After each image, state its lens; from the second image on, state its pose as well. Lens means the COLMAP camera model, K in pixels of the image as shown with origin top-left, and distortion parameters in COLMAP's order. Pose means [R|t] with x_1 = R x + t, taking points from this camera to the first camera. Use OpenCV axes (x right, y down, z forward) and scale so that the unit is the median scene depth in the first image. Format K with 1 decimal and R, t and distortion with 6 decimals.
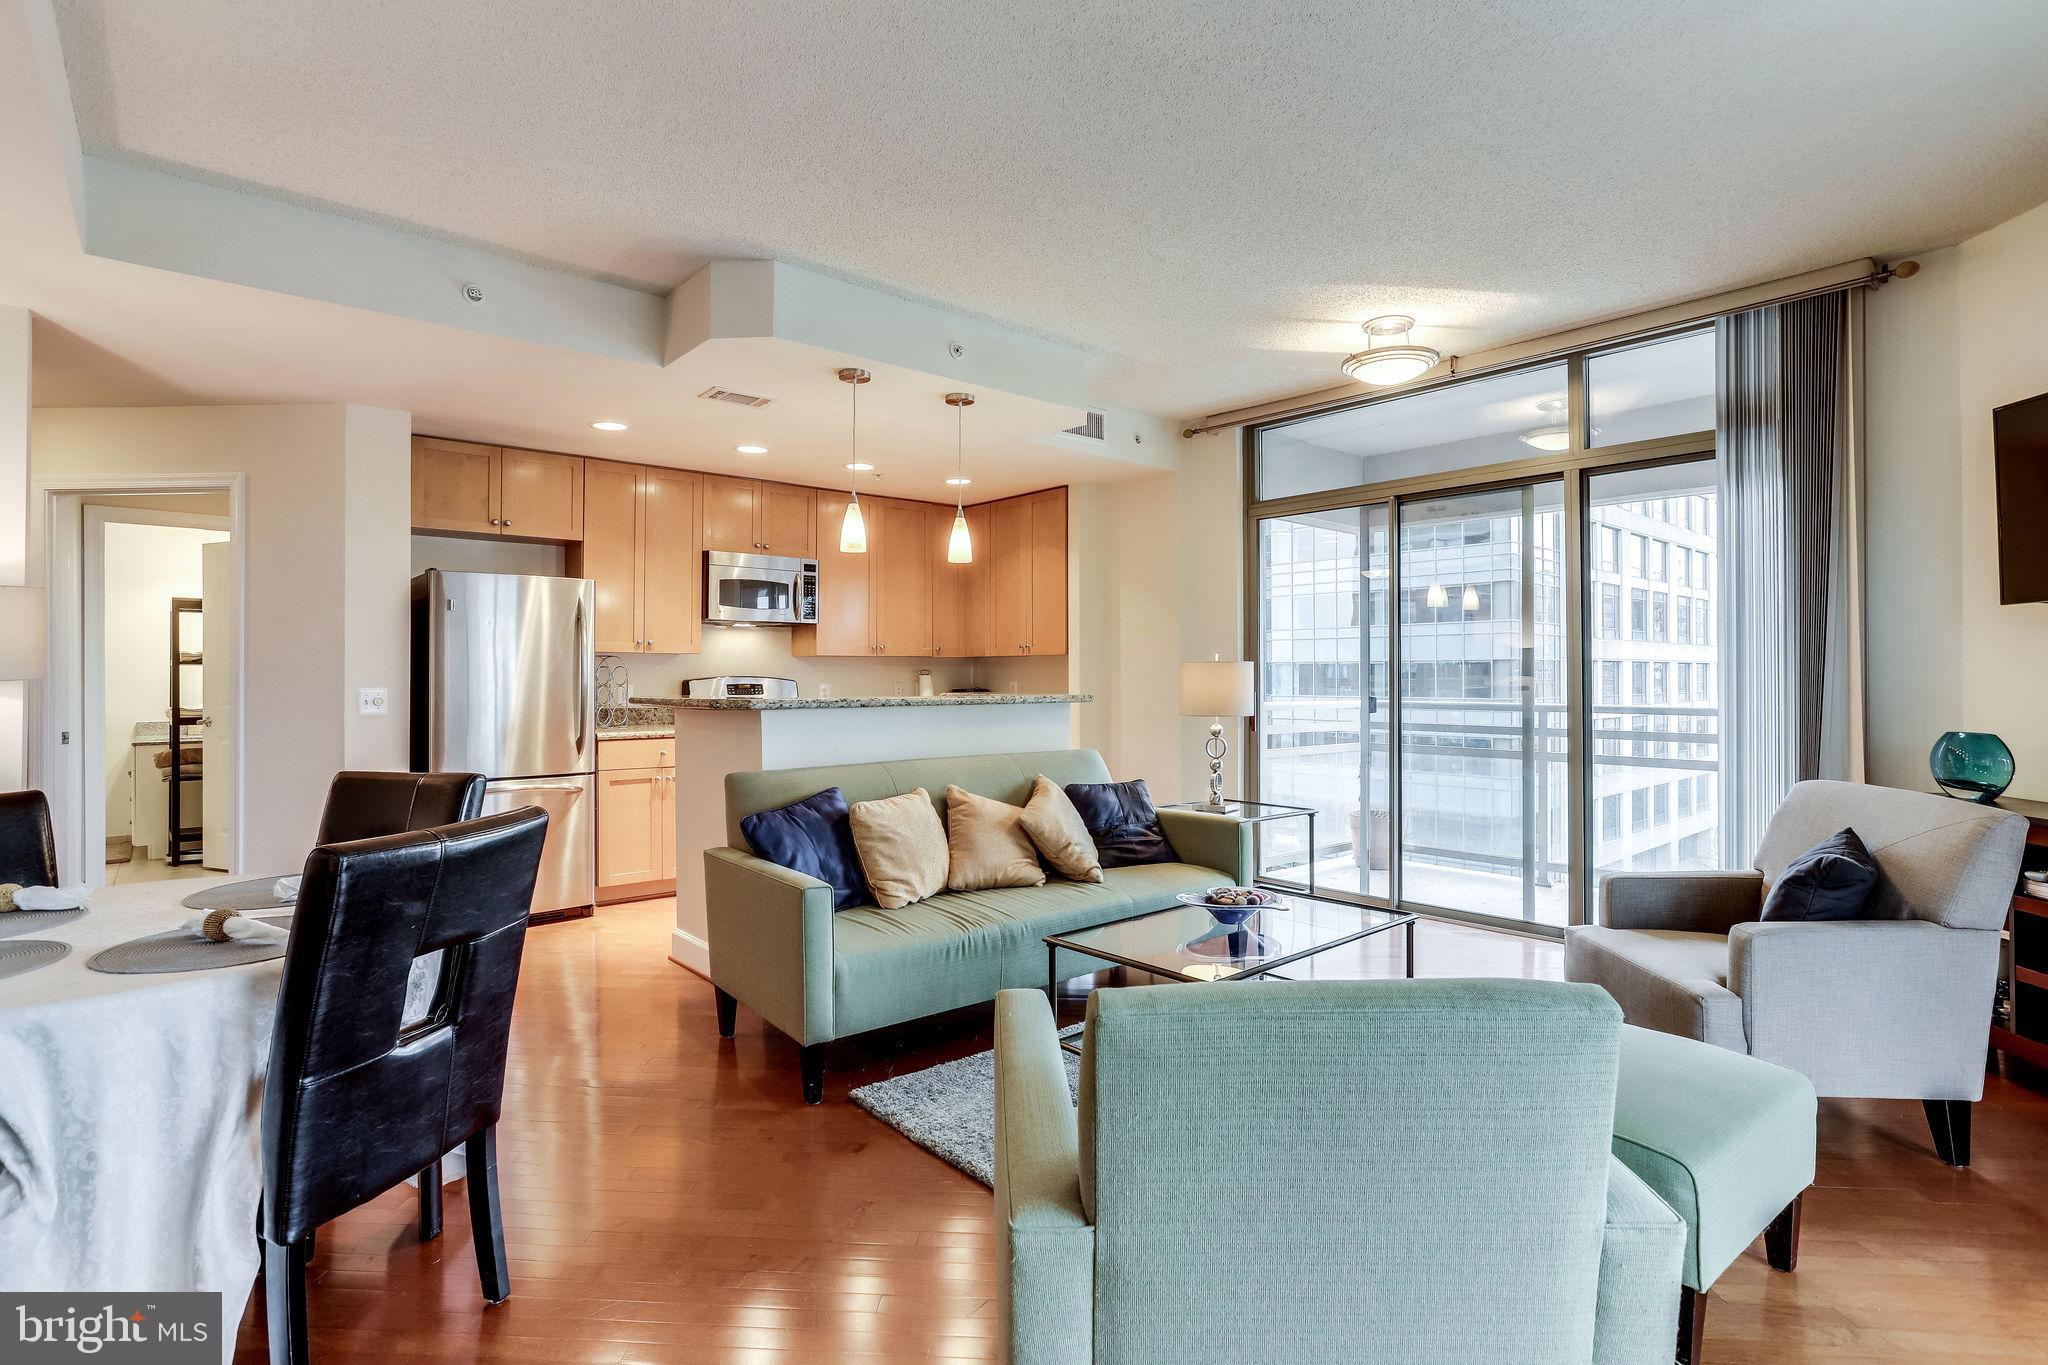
lens RADIAL K [[1004.4, 0, 1011.3], [0, 1004.4, 676.3], [0, 0, 1]] dist [-0.061724, 0.044442]
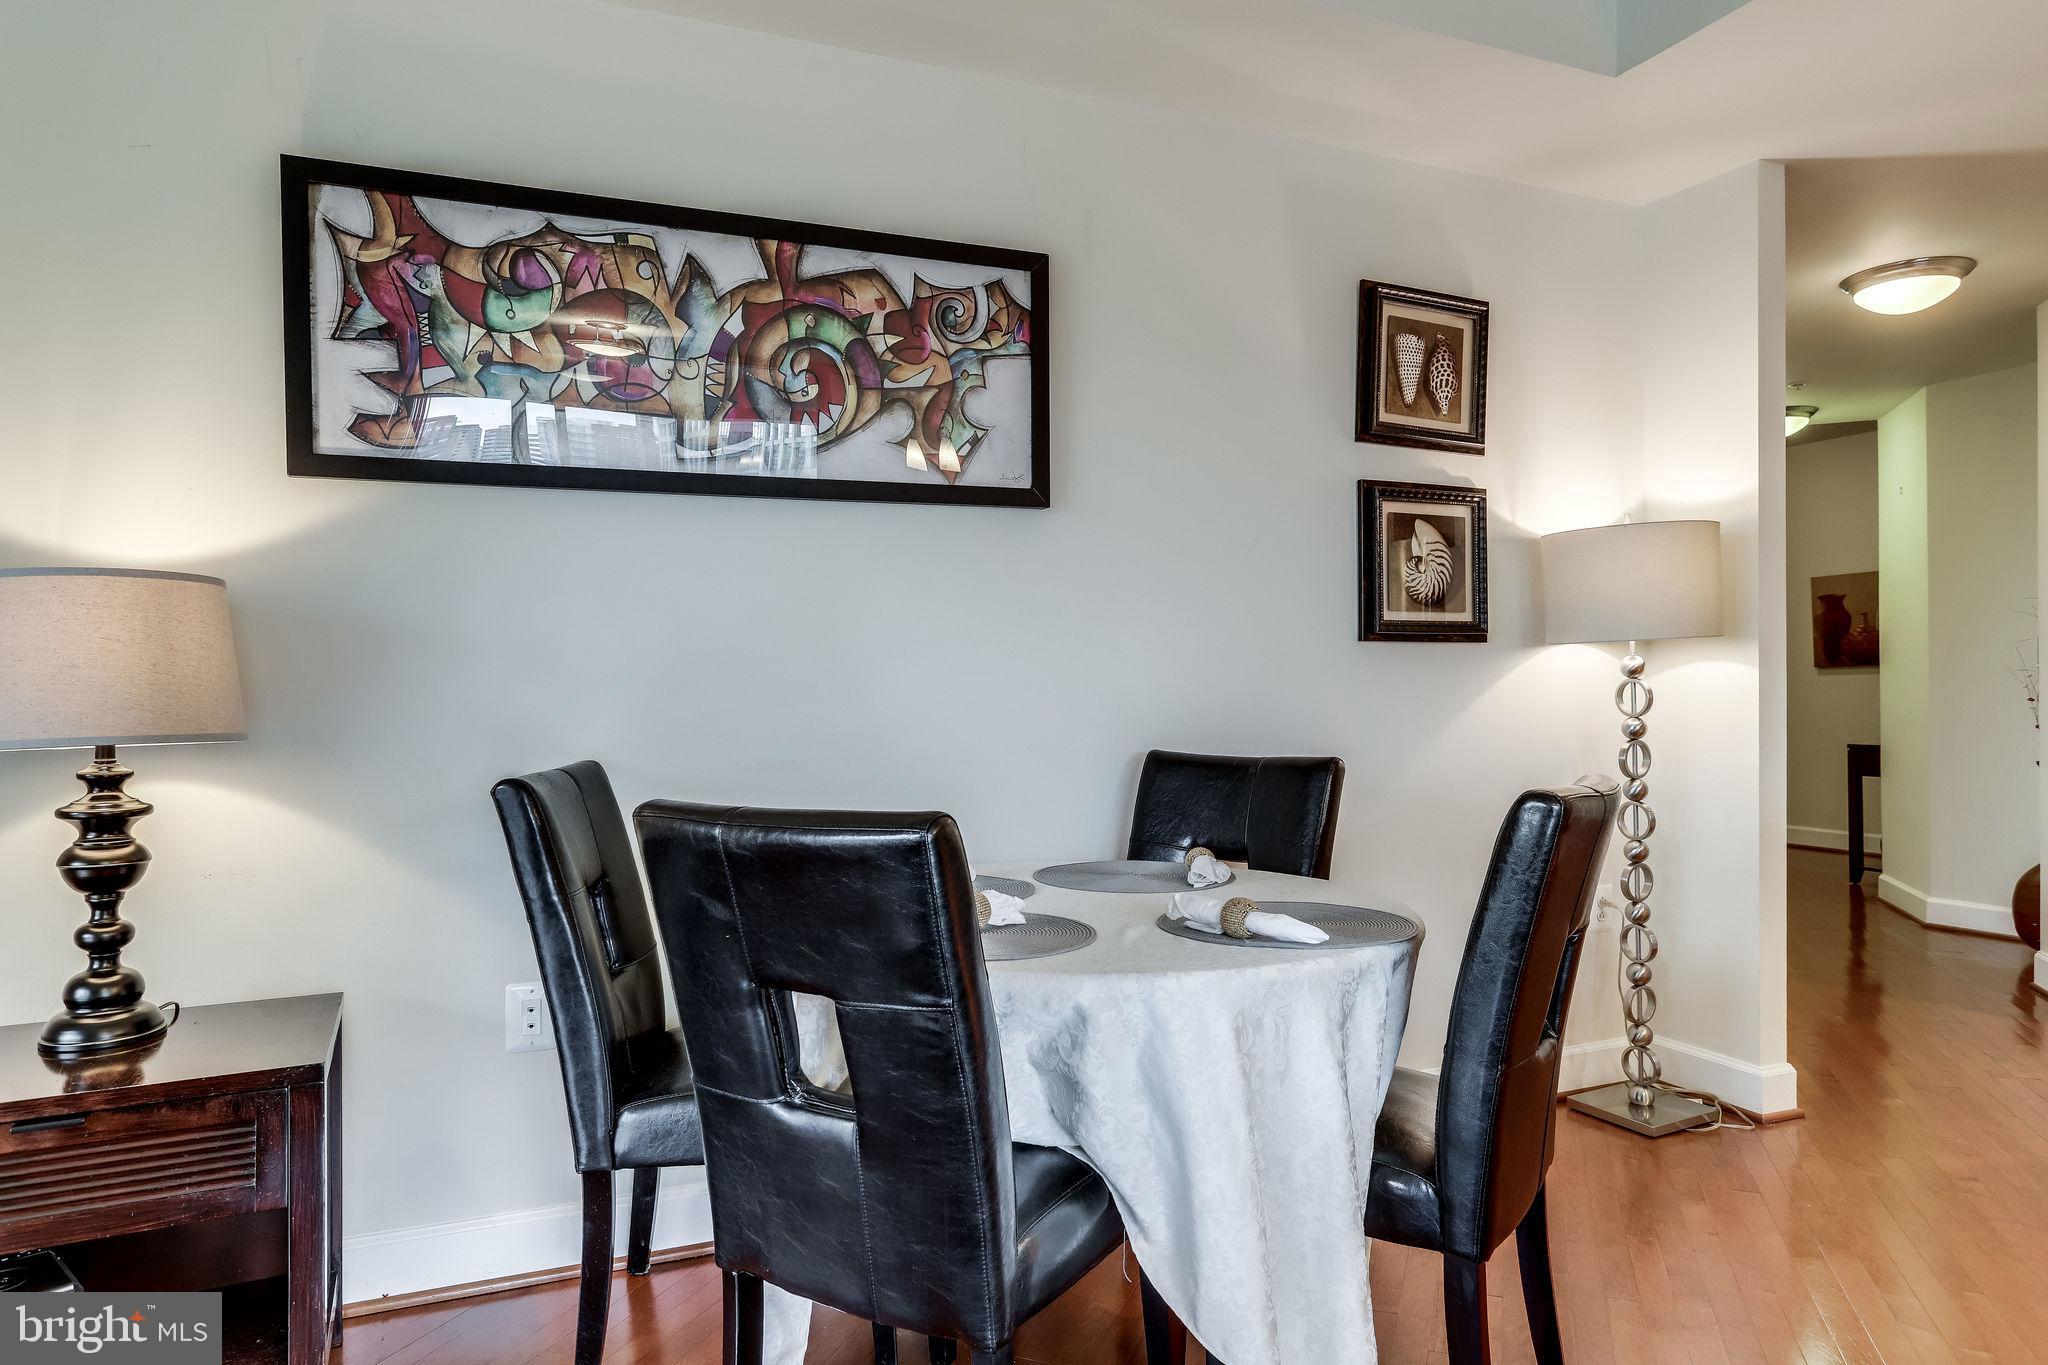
lens RADIAL K [[1248.3, 0, 1024.0], [0, 1248.3, 682.5], [0, 0, 1]] dist [-0.044885, 0.055555]
pose [[-0.306229, -0.002408, -0.951955, 0.062144], [0.005768, 0.999974, -0.004385, 0.022914], [0.951940, -0.006834, -0.306207, 0.470128]]
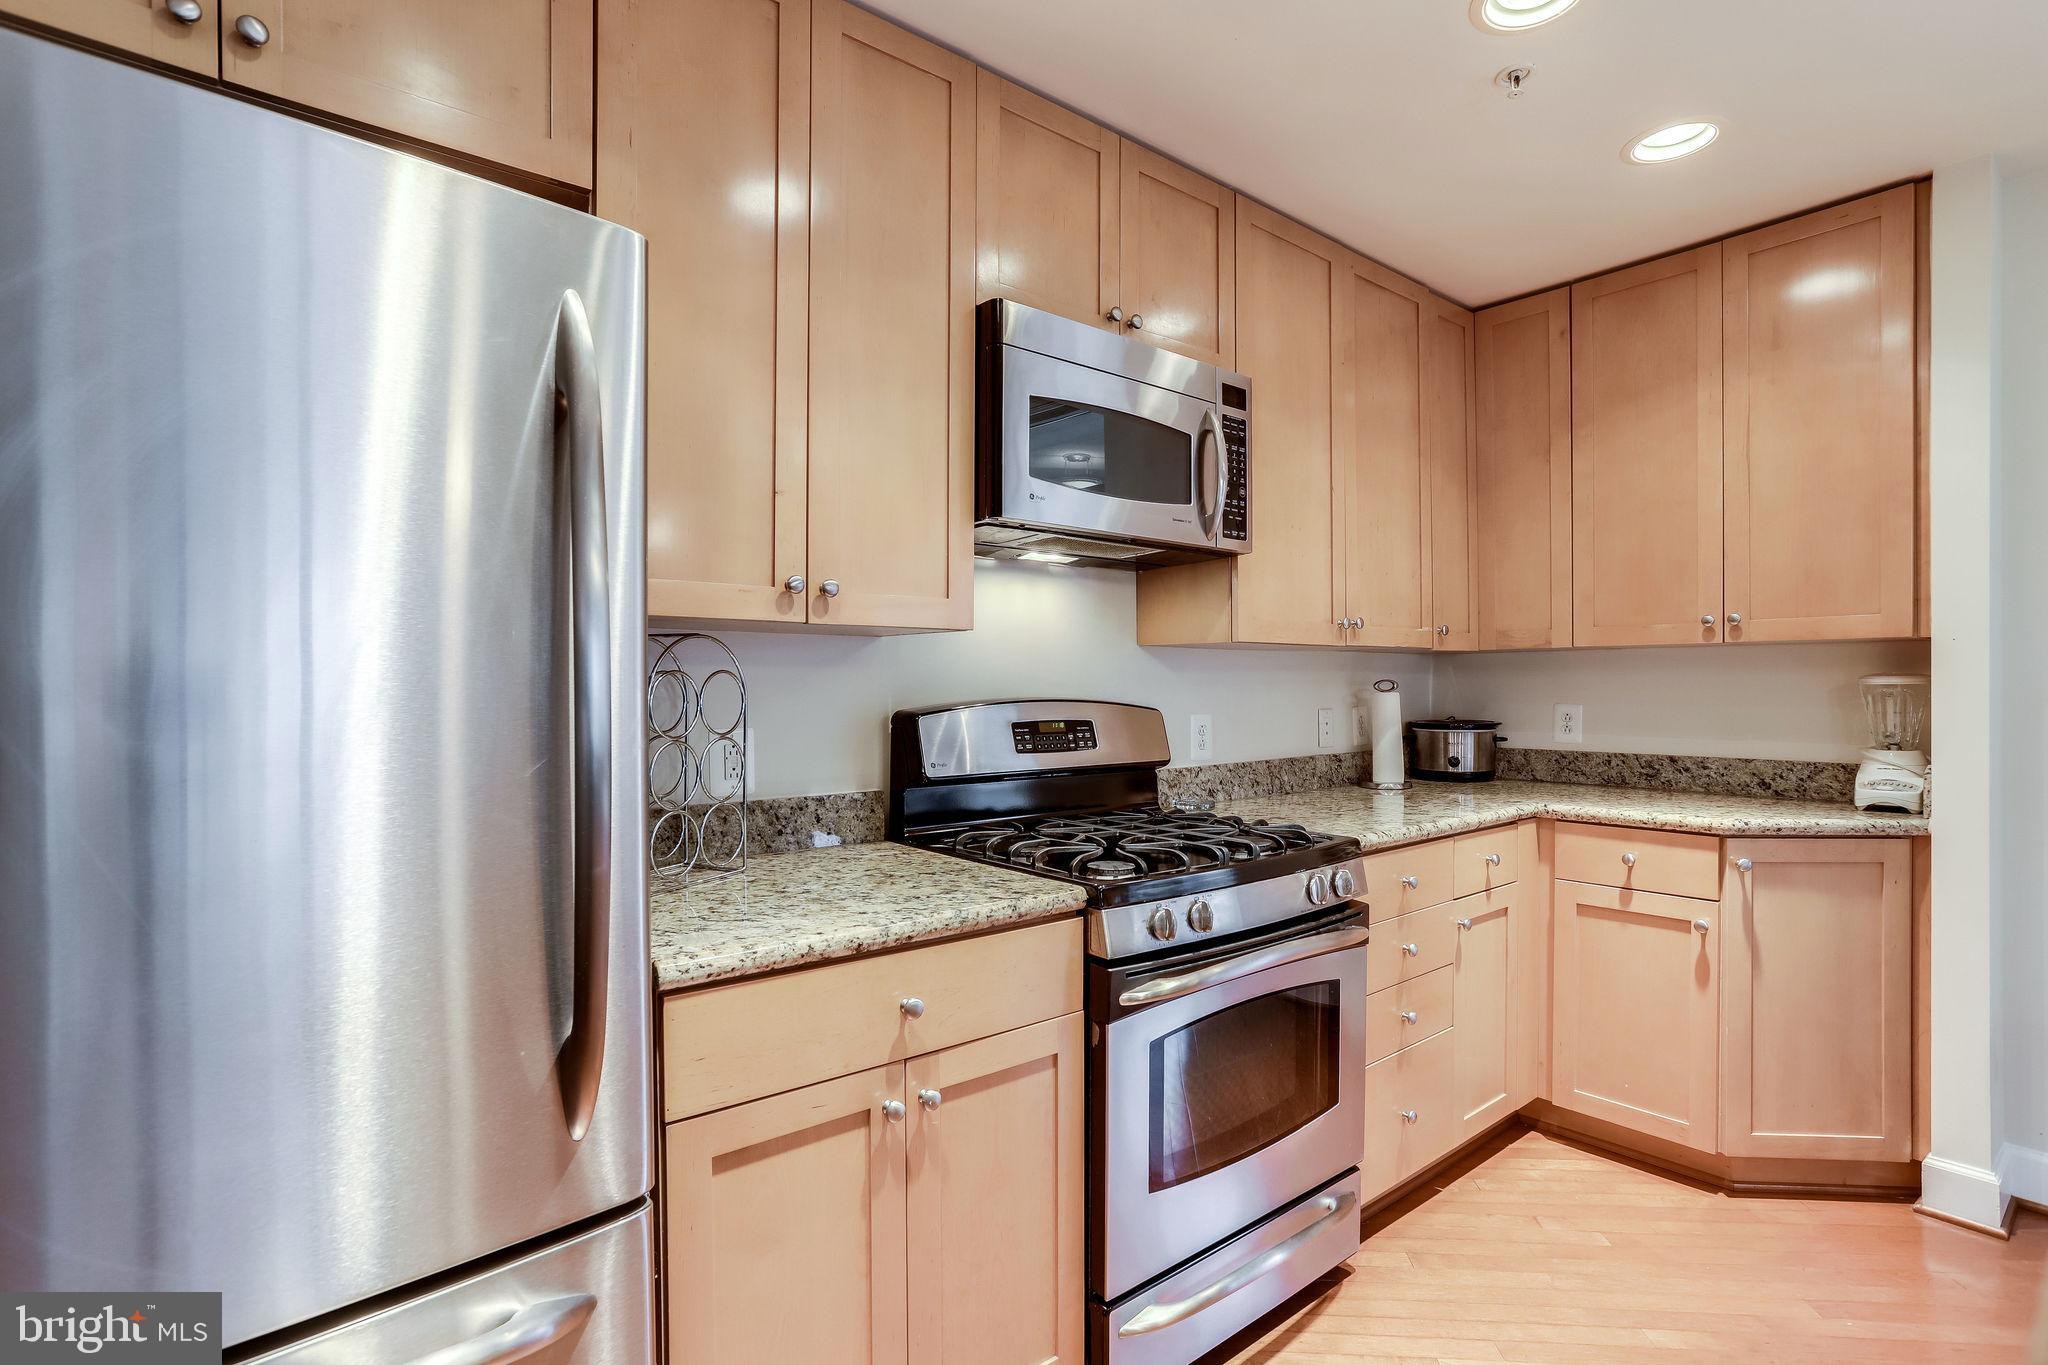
lens RADIAL K [[993.1, 0, 1024.8], [0, 993.1, 688.0], [0, 0, 1]] dist [-0.049658, 0.029341]
pose [[0.999884, -0.003968, -0.014729, -0.332368], [0.003985, 0.999991, 0.001126, -0.005180], [0.014724, -0.001185, 0.999891, 0.786496]]
